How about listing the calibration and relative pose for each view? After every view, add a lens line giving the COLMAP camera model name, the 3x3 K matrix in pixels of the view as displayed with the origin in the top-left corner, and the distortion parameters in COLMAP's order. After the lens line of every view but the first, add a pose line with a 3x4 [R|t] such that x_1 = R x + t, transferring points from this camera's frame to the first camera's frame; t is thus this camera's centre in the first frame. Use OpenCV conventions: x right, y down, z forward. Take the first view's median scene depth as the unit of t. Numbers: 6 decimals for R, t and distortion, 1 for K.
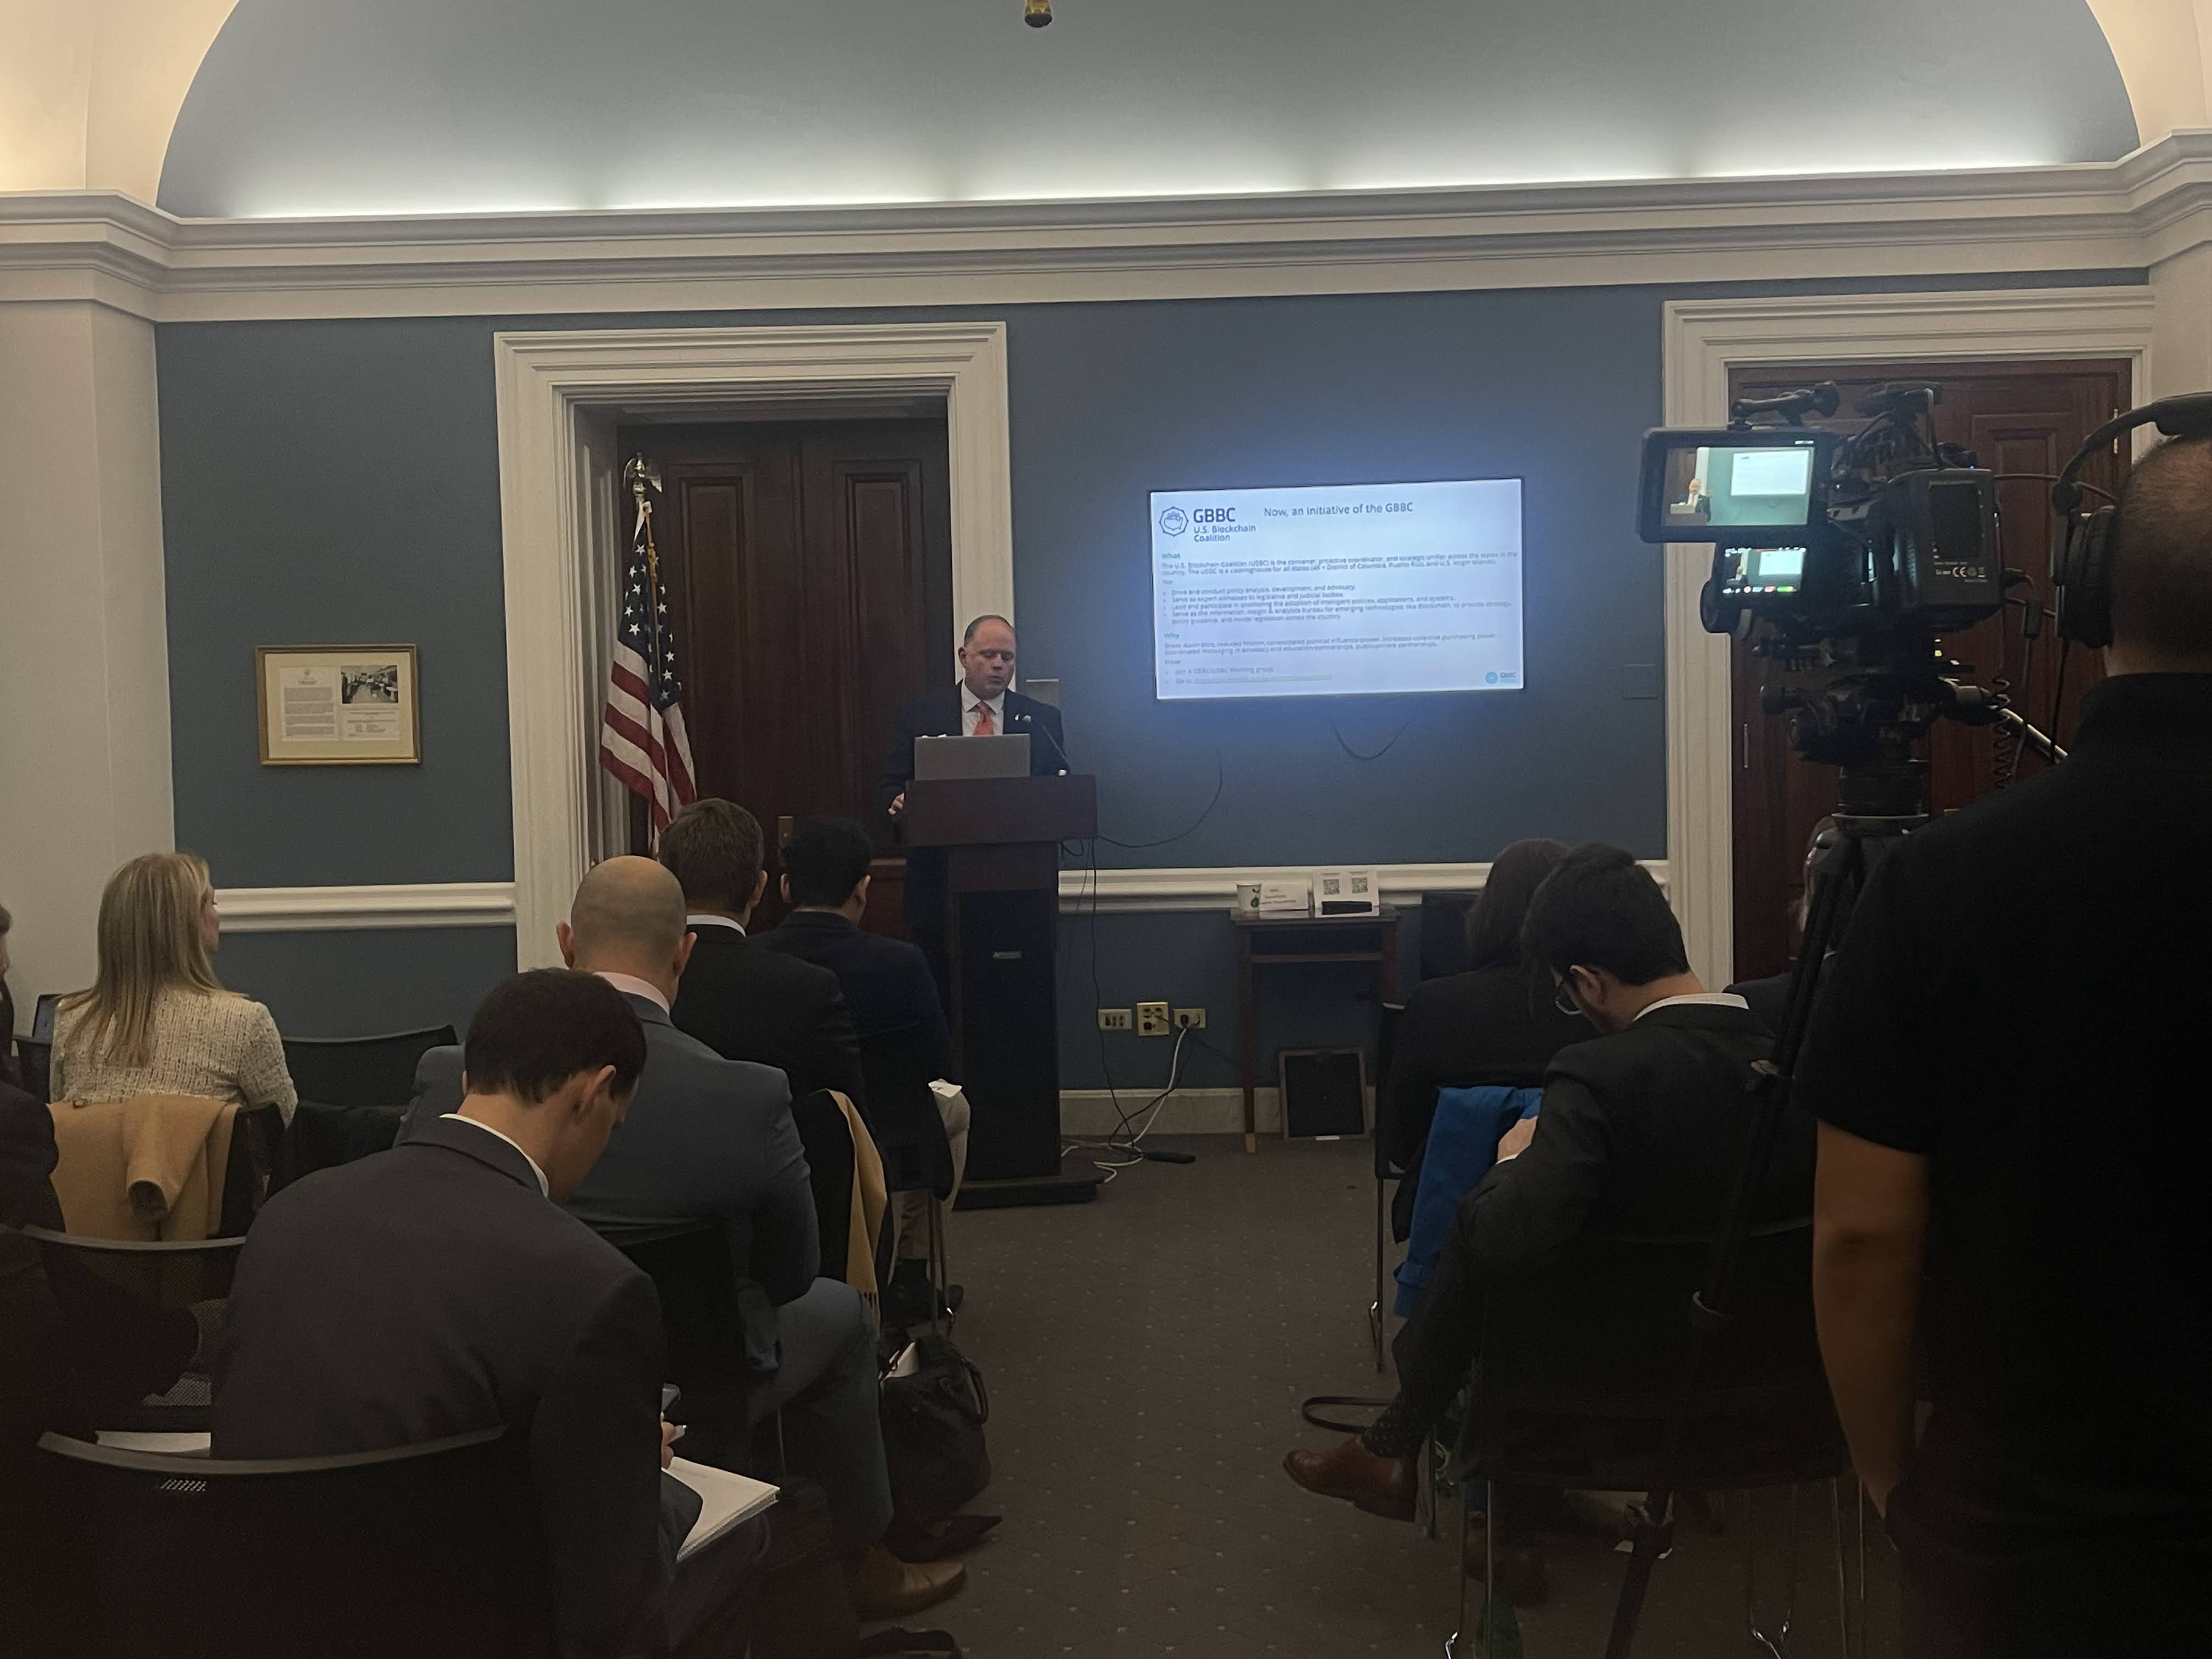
lens RADIAL K [[2364.7, 0, 1143.2], [0, 2364.7, 823.0], [0, 0, 1]] dist [0.068846, 0.000000]
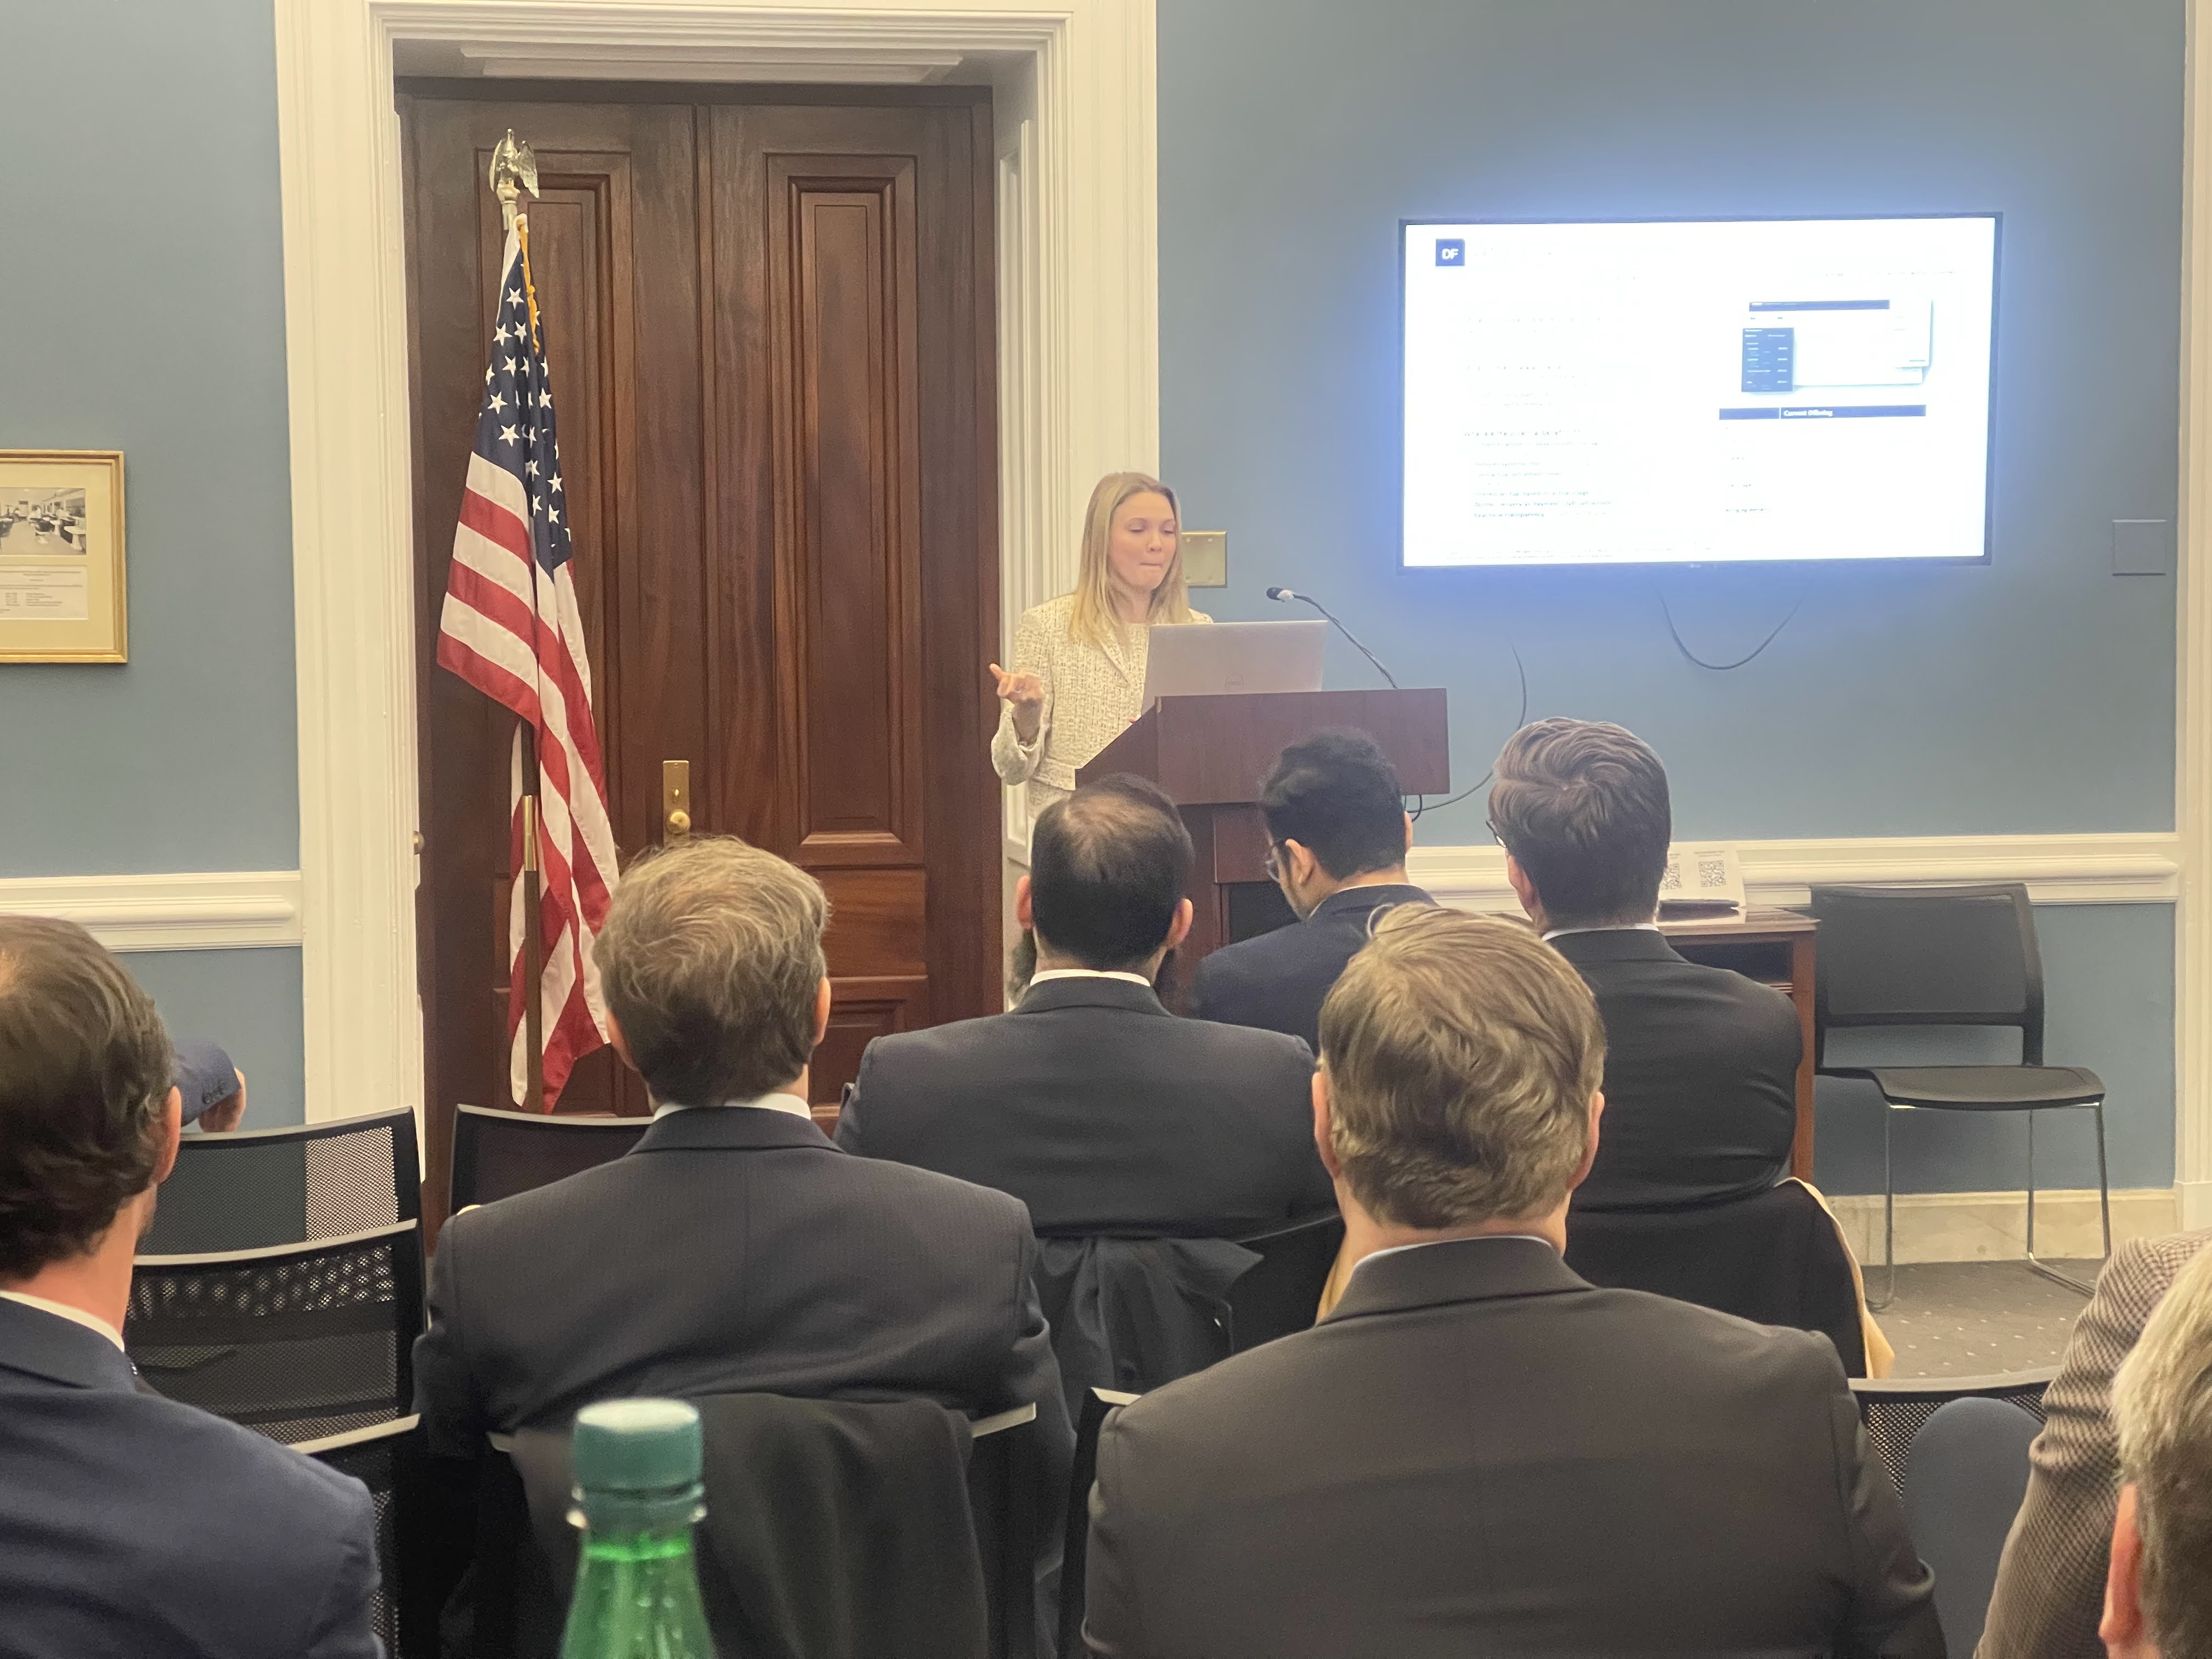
lens RADIAL K [[4072.9, 0, 1107.3], [0, 4072.9, 825.6], [0, 0, 1]] dist [0.221286, 0.000000]
pose [[0.979532, 0.000990, 0.201285, -0.275884], [-0.002054, 0.999985, 0.005080, 0.008593], [-0.201277, -0.005389, 0.979520, -0.011673]]
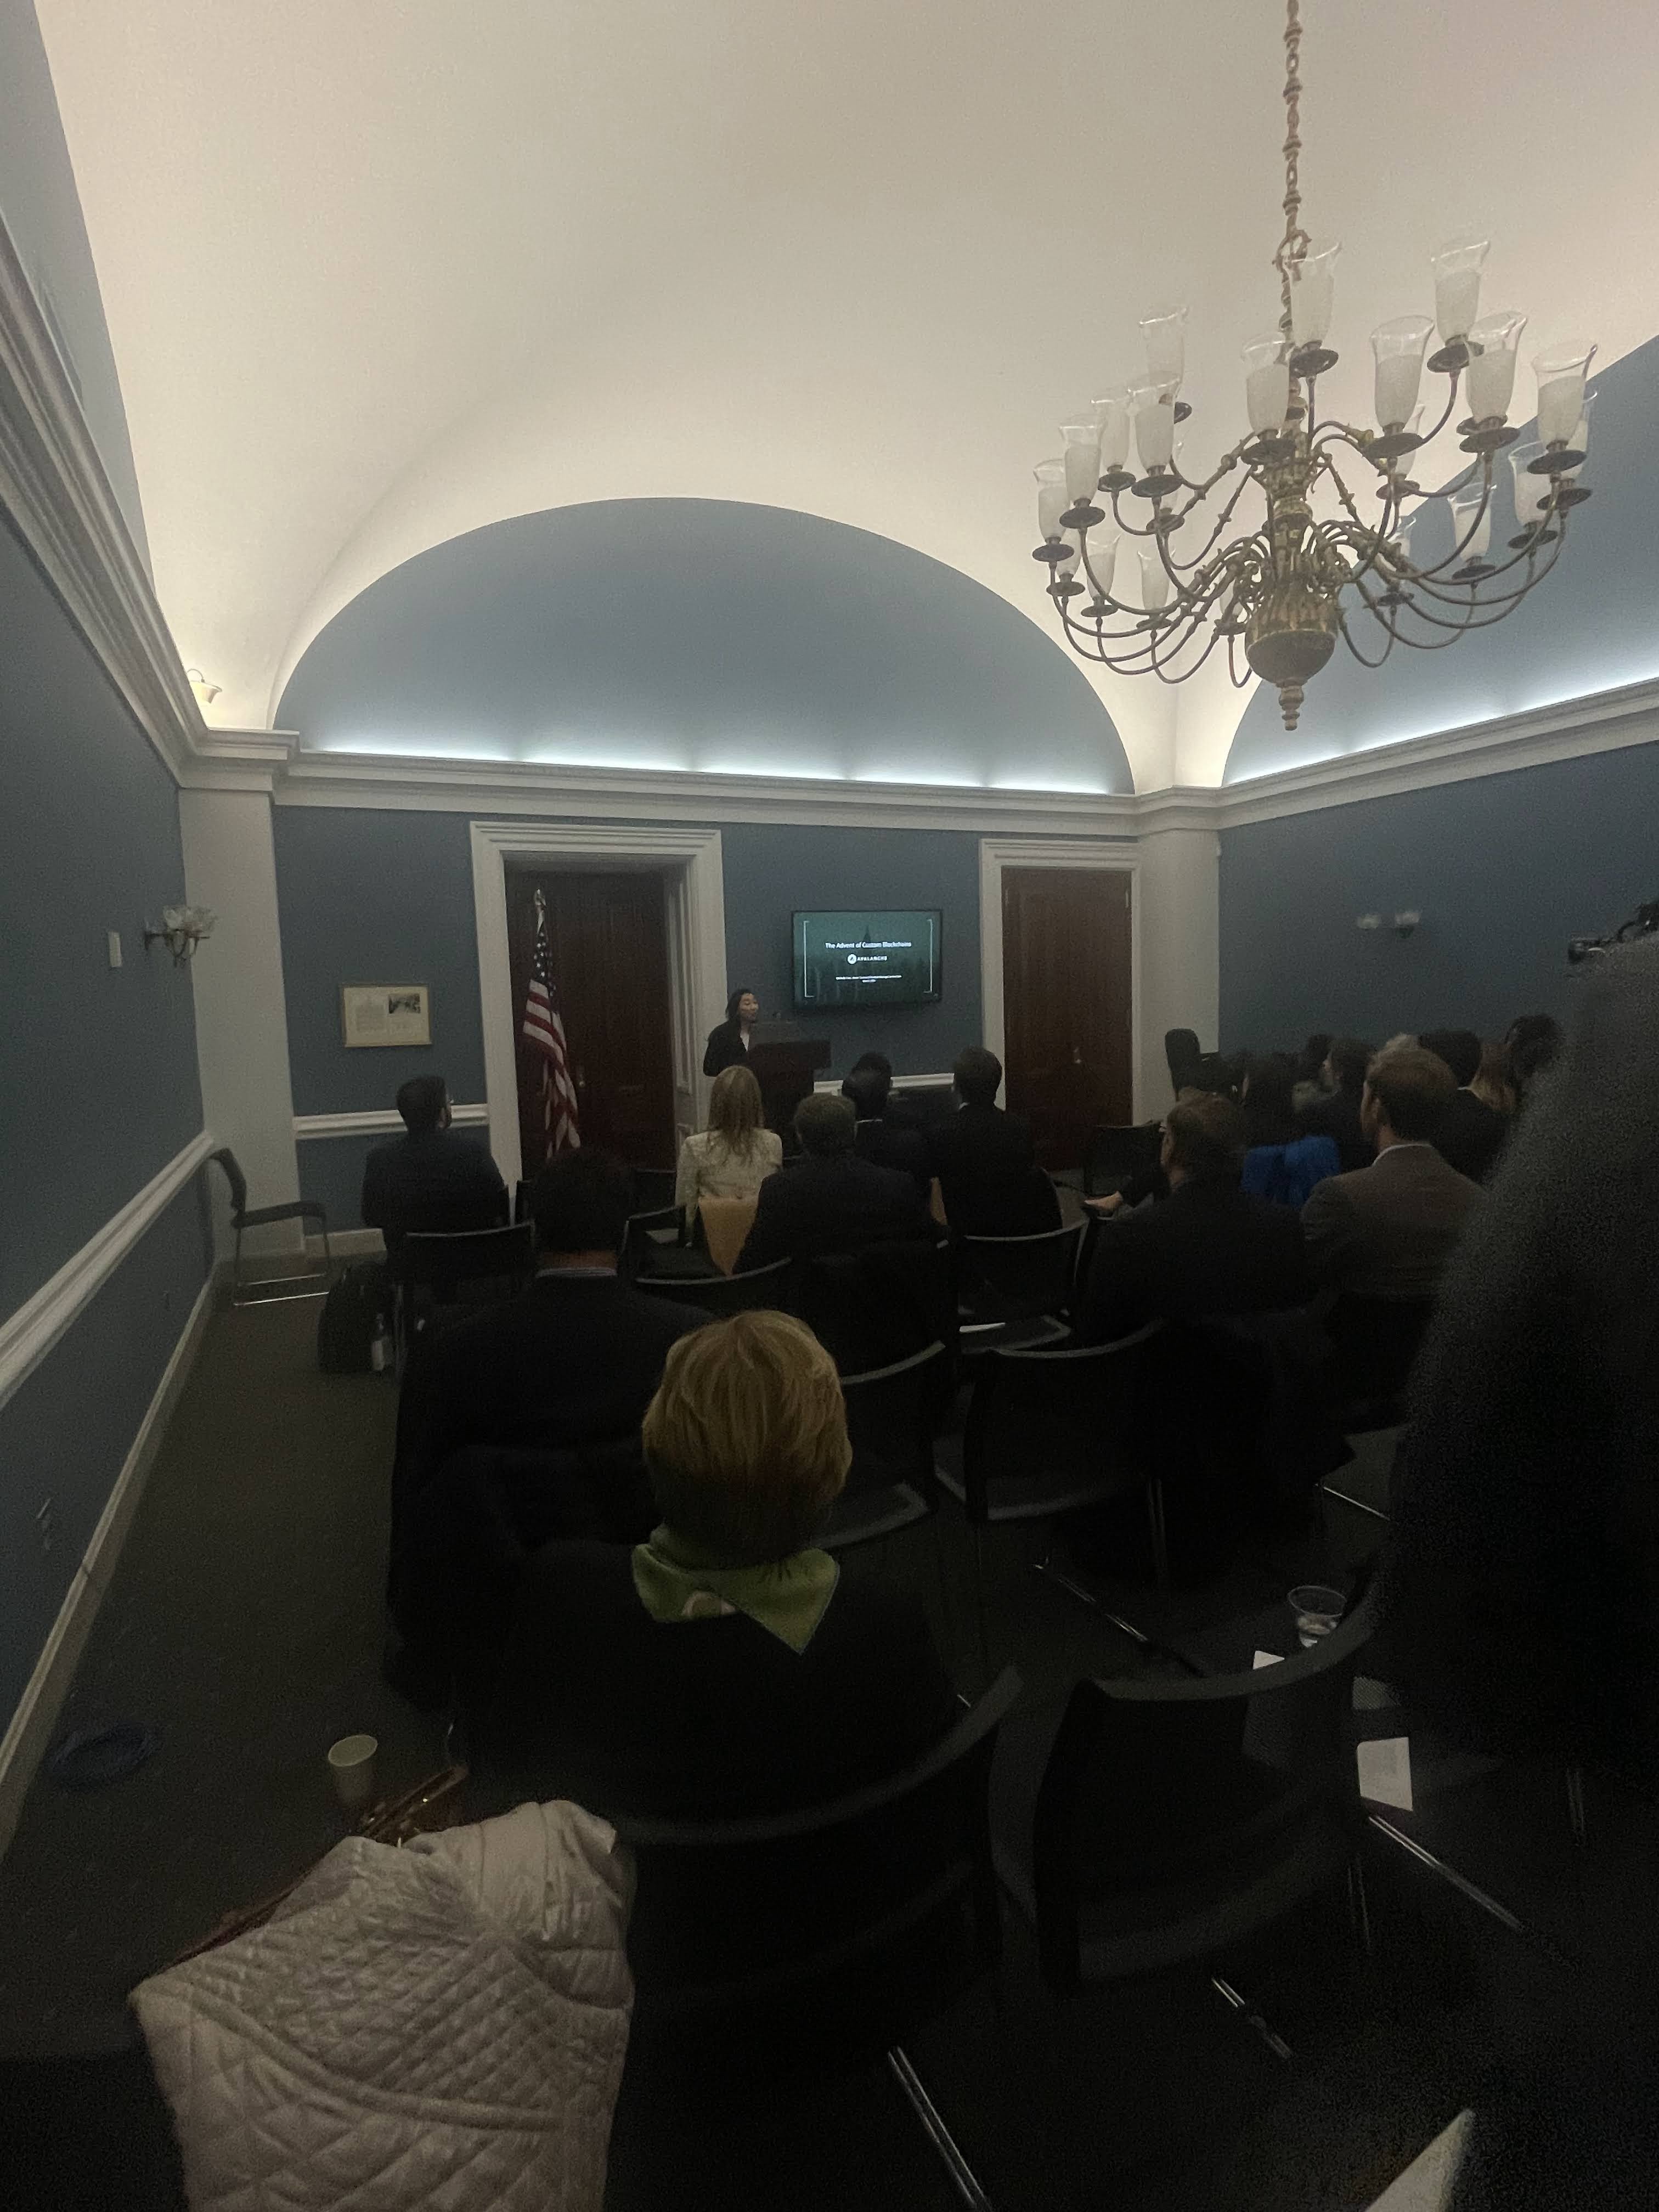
lens RADIAL K [[1112.2, 0, 826.8], [0, 1112.2, 1103.7], [0, 0, 1]] dist [-0.000306, -0.005580]
pose [[0.899154, -0.048028, 0.434989, -0.415841], [0.035834, 0.998702, 0.036196, 0.001757], [-0.436163, -0.016959, 0.899708, 0.054218]]
